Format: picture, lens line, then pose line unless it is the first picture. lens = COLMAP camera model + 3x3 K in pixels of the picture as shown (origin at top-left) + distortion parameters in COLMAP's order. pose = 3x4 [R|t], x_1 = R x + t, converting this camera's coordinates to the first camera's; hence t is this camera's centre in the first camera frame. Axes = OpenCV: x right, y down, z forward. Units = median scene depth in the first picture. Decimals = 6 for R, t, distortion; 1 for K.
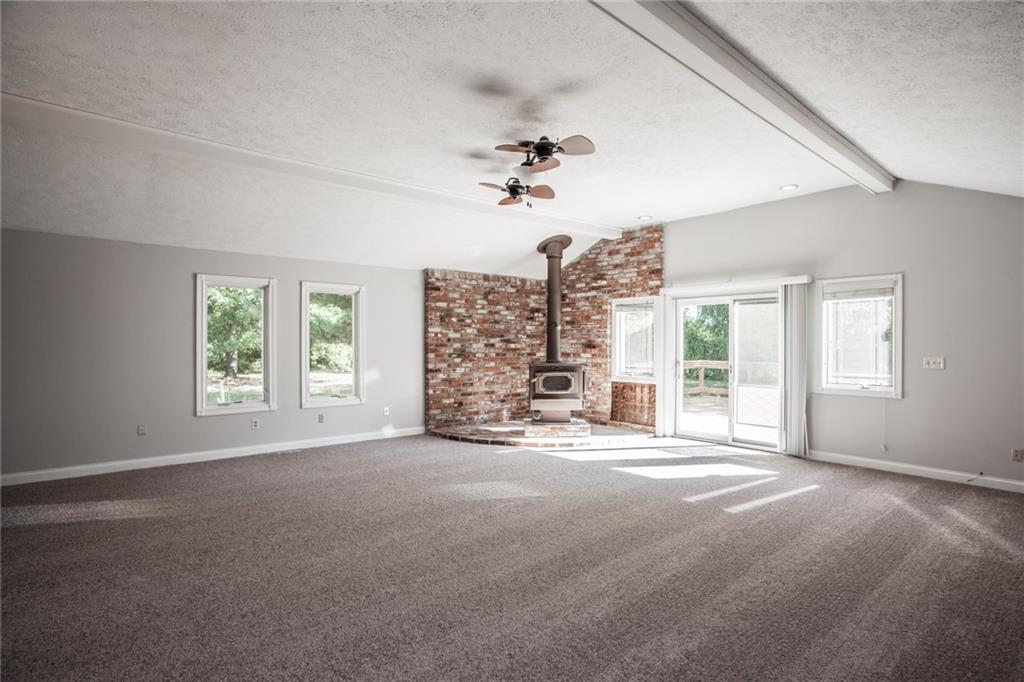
lens RADIAL K [[513.1, 0, 519.2], [0, 513.1, 342.7], [0, 0, 1]] dist [-0.076852, 0.035302]
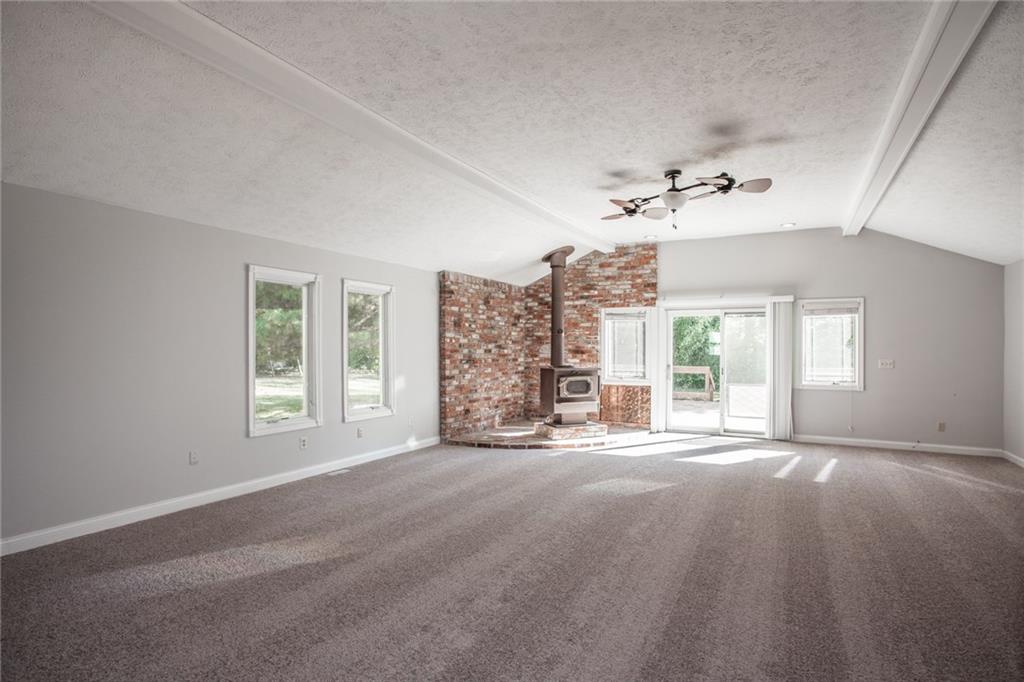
lens RADIAL K [[530.2, 0, 518.4], [0, 530.2, 344.9], [0, 0, 1]] dist [-0.054338, 0.000371]
pose [[0.930987, 0.004140, 0.365029, -0.406334], [-0.002162, 0.999981, -0.005829, -0.000826], [-0.365046, 0.004638, 0.930978, 0.026838]]
